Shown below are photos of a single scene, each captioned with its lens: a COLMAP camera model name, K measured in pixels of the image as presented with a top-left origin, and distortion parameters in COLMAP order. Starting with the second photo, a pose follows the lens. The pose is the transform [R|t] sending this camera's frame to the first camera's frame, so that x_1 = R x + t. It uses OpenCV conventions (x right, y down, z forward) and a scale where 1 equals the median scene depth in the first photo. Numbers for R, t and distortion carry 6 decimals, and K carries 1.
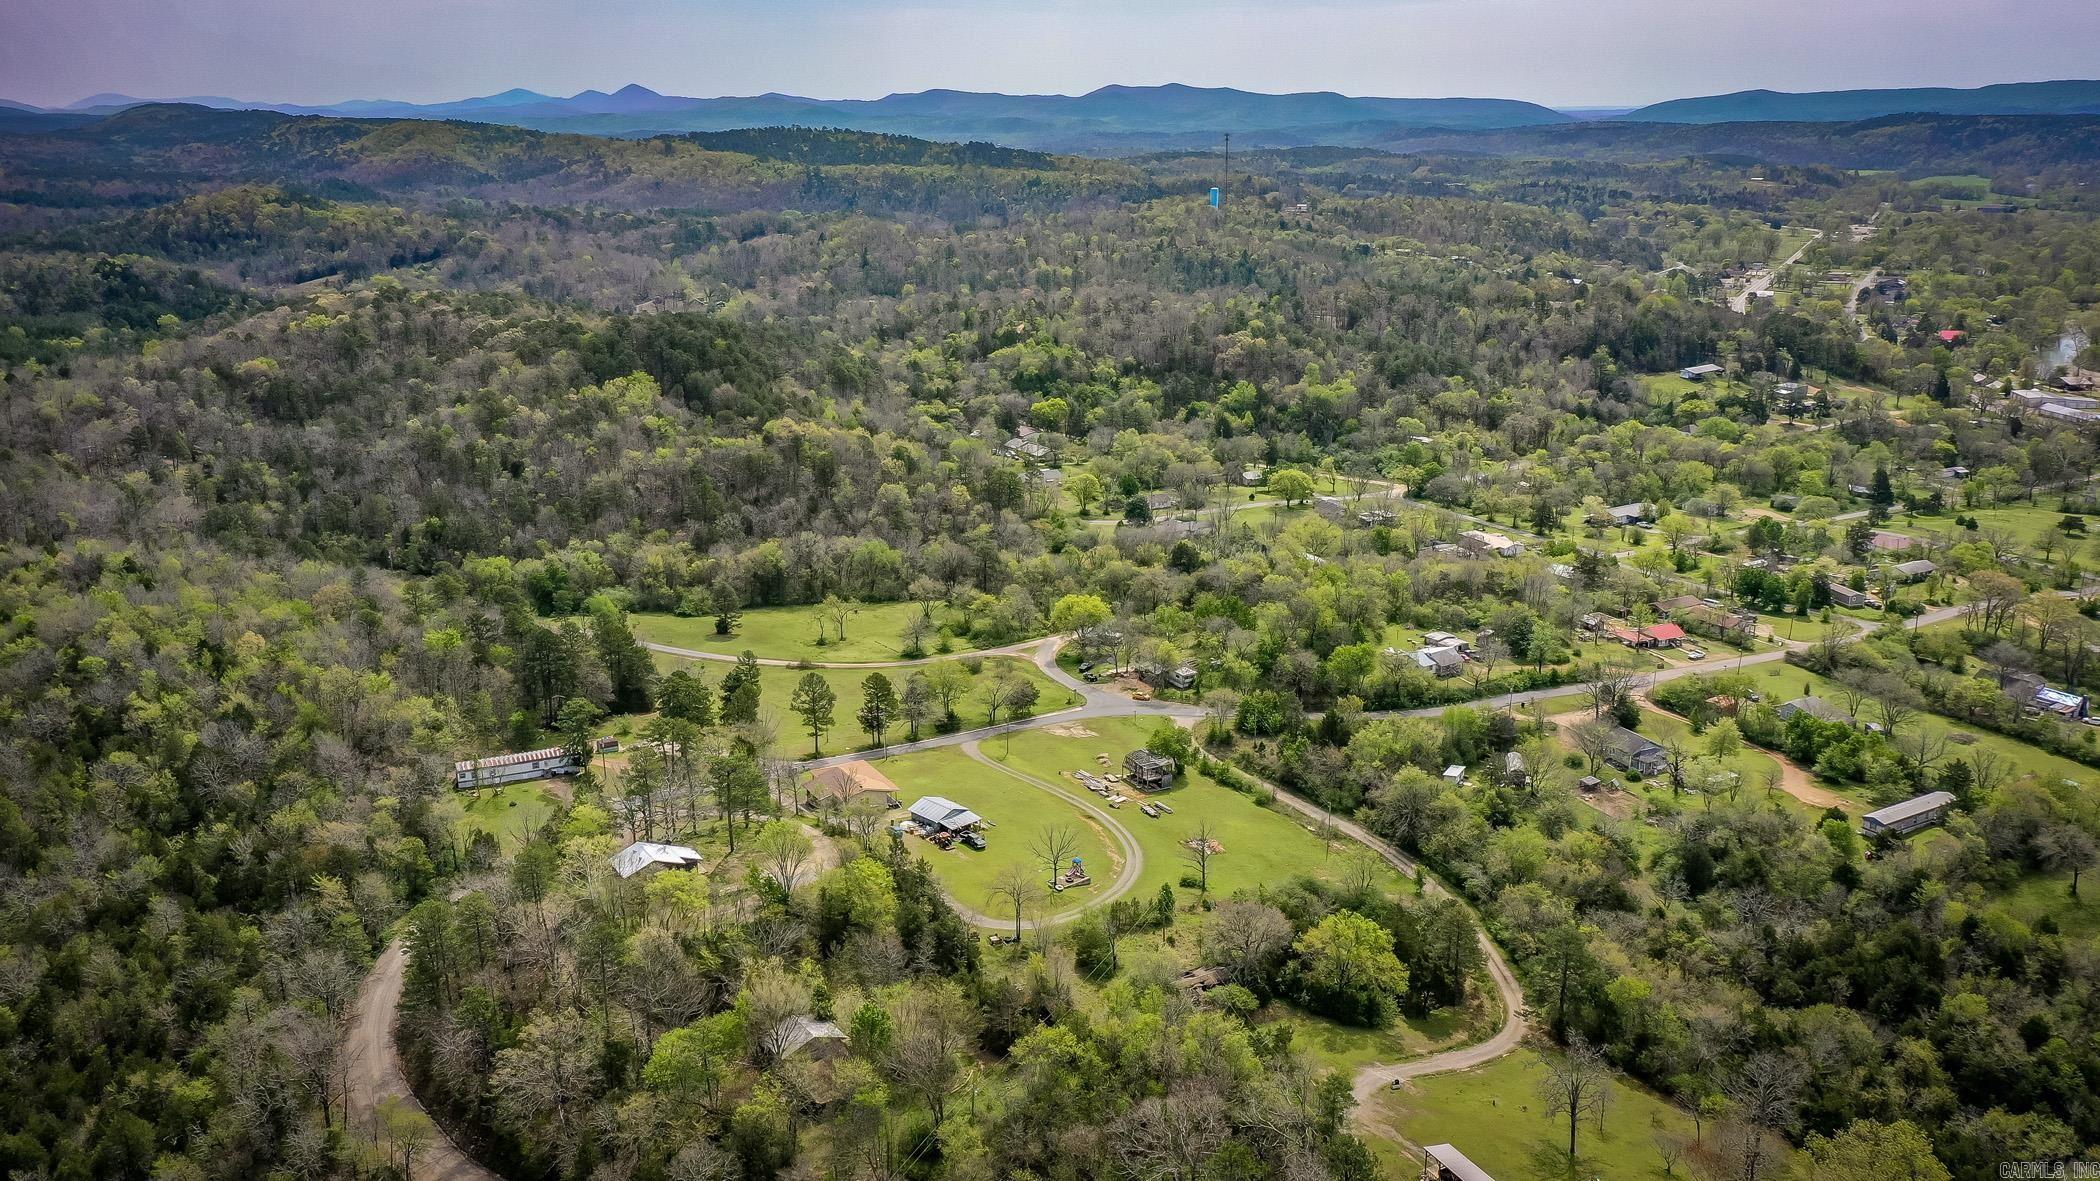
lens RADIAL K [[1780.8, 0, 1050.0], [0, 1780.8, 590.5], [0, 0, 1]] dist [0.036365, 0.004338]
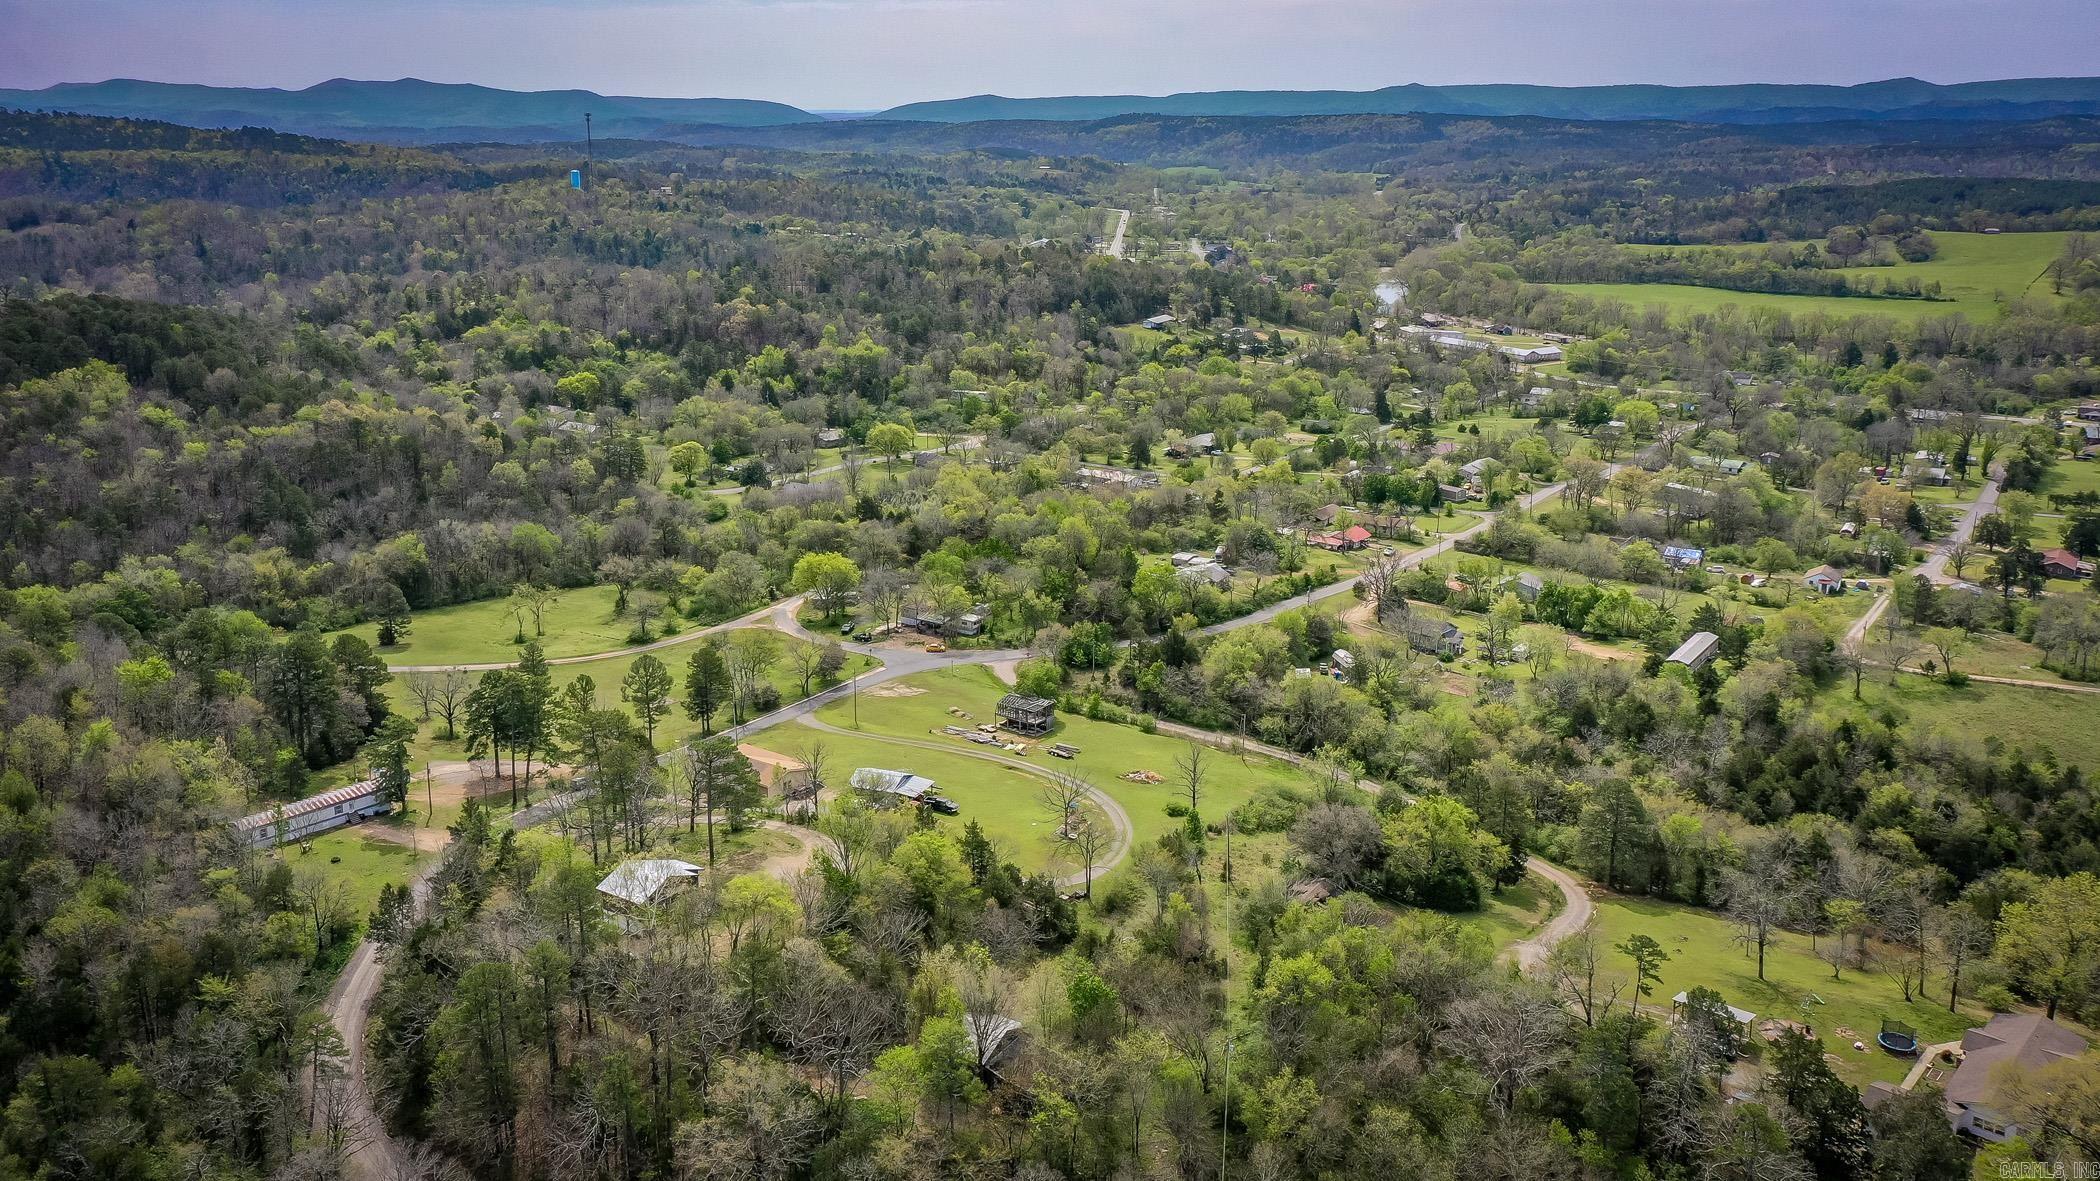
lens RADIAL K [[1739.2, 0, 1063.5], [0, 1739.2, 585.5], [0, 0, 1]] dist [0.026751, 0.007393]
pose [[0.904642, -0.104372, 0.413195, -0.142129], [0.105101, 0.994239, 0.021036, 0.007764], [-0.413010, 0.024397, 0.910400, 0.074530]]
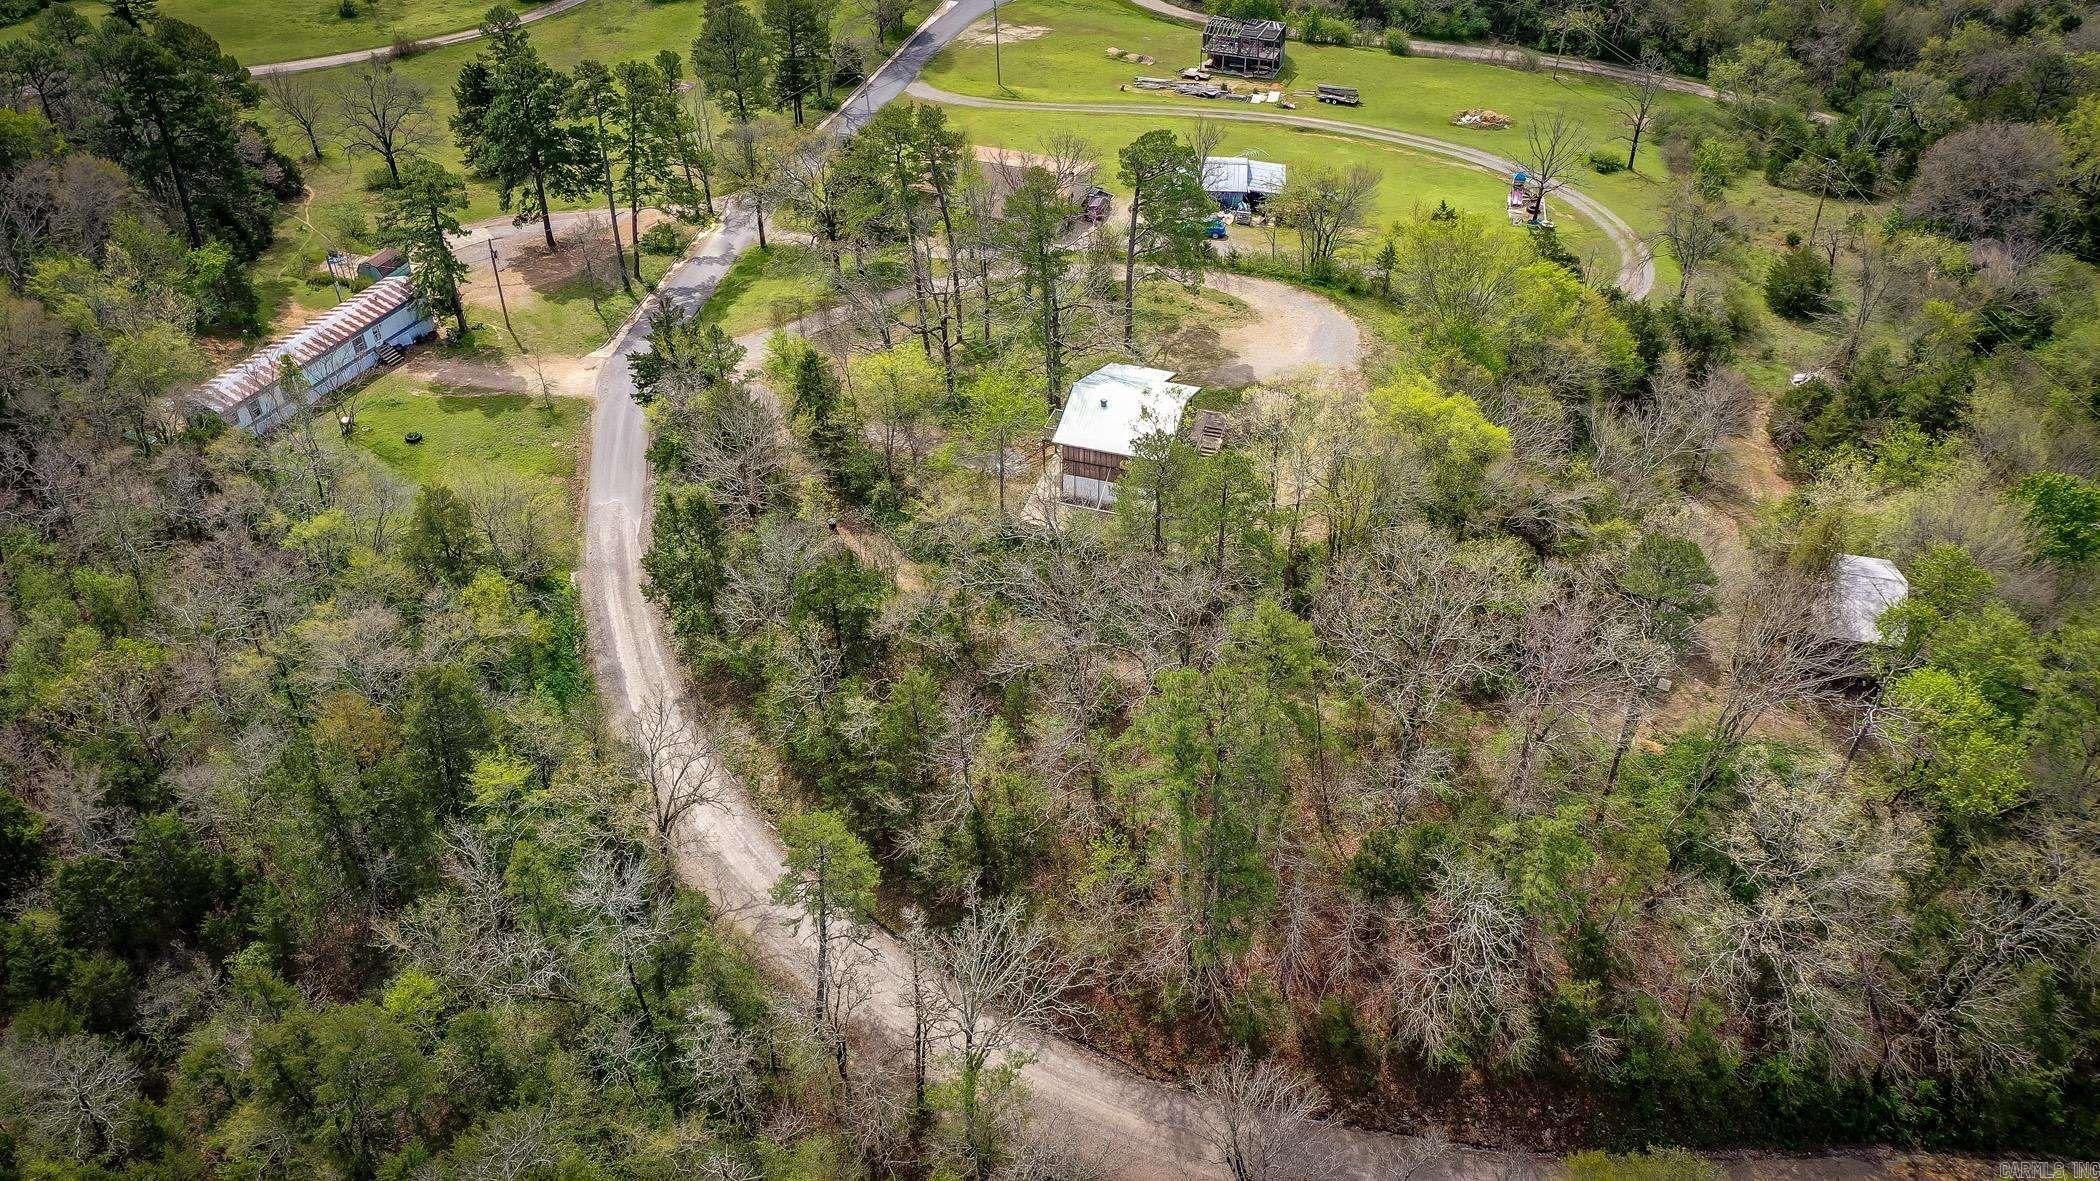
lens RADIAL K [[1739.2, 0, 1063.5], [0, 1739.2, 585.5], [0, 0, 1]] dist [0.026751, 0.007393]
pose [[0.760465, -0.390925, 0.518526, -0.185550], [0.180578, 0.894307, 0.409399, 0.003523], [-0.623766, -0.217699, 0.750682, 0.260535]]
